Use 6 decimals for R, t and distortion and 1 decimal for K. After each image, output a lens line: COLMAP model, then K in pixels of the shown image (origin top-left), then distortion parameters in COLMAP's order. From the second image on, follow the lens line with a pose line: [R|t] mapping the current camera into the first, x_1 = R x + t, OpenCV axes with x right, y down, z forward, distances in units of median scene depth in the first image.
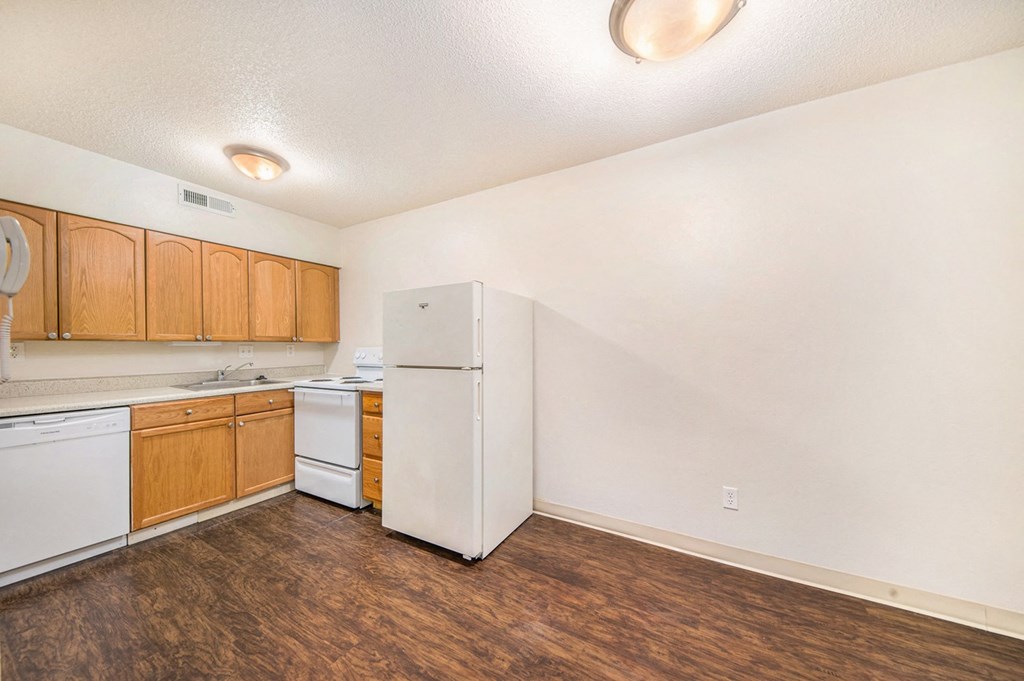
lens RADIAL K [[367.7, 0, 512.0], [0, 367.7, 340.5], [0, 0, 1]] dist [0.020208, -0.008520]
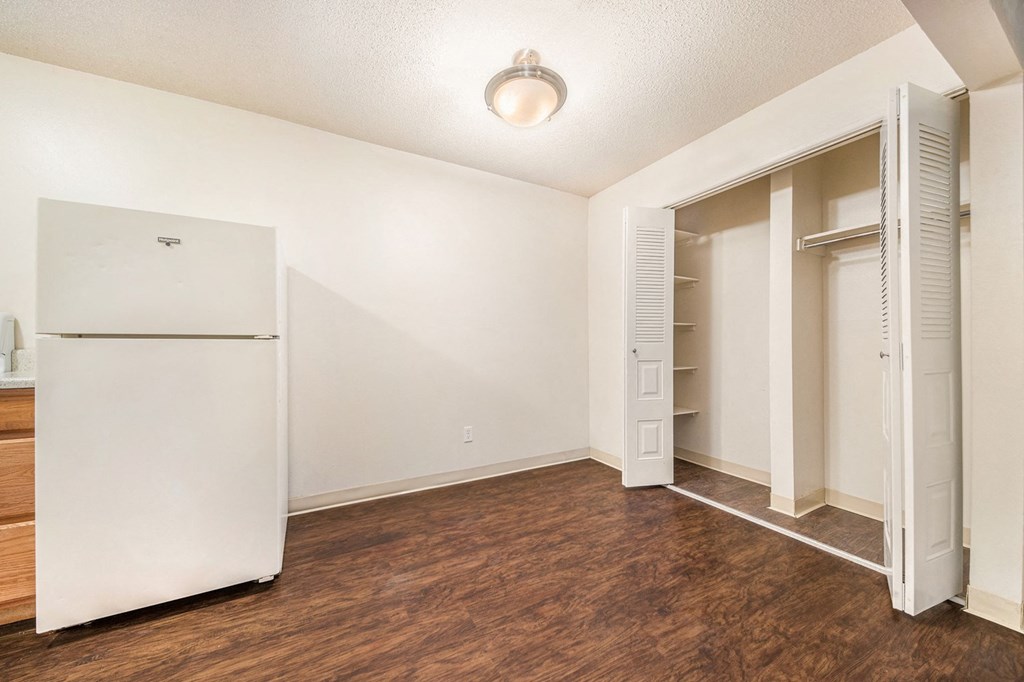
lens RADIAL K [[367.7, 0, 512.0], [0, 367.7, 341.0], [0, 0, 1]] dist [0.020208, -0.008520]
pose [[0.508525, 0.010403, 0.860984, -0.582933], [-0.001644, 0.999937, -0.011110, 0.101640], [-0.861045, 0.004234, 0.508510, 0.169070]]
